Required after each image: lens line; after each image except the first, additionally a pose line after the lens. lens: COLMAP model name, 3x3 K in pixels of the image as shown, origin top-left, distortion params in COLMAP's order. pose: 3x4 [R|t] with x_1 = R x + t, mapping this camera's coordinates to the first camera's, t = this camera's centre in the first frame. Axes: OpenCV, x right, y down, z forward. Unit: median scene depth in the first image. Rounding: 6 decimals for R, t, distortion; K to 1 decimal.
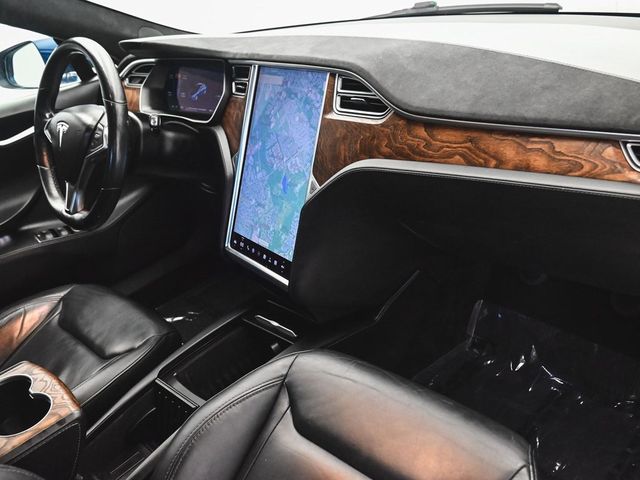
lens RADIAL K [[571.9, 0, 320.0], [0, 571.9, 240.0], [0, 0, 1]] dist [0.001701, 0.008104]
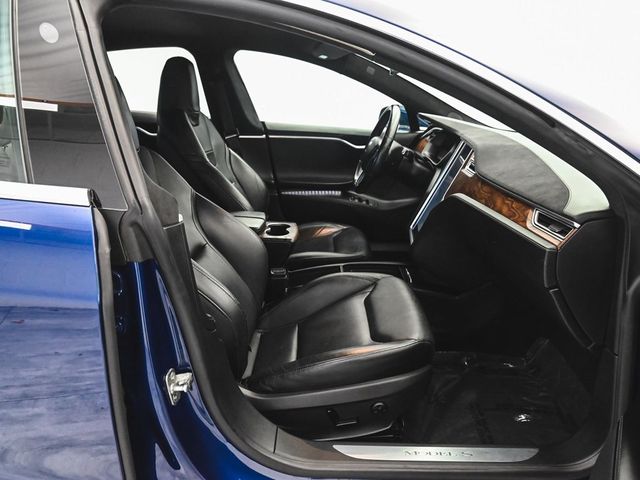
lens RADIAL K [[480.2, 0, 320.0], [0, 480.2, 240.0], [0, 0, 1]] dist [-0.000867, 0.006254]
pose [[0.680809, 0.374668, -0.629383, 0.796281], [-0.433270, 0.898816, 0.066389, 0.089548], [0.590573, 0.227495, 0.774254, -0.451724]]
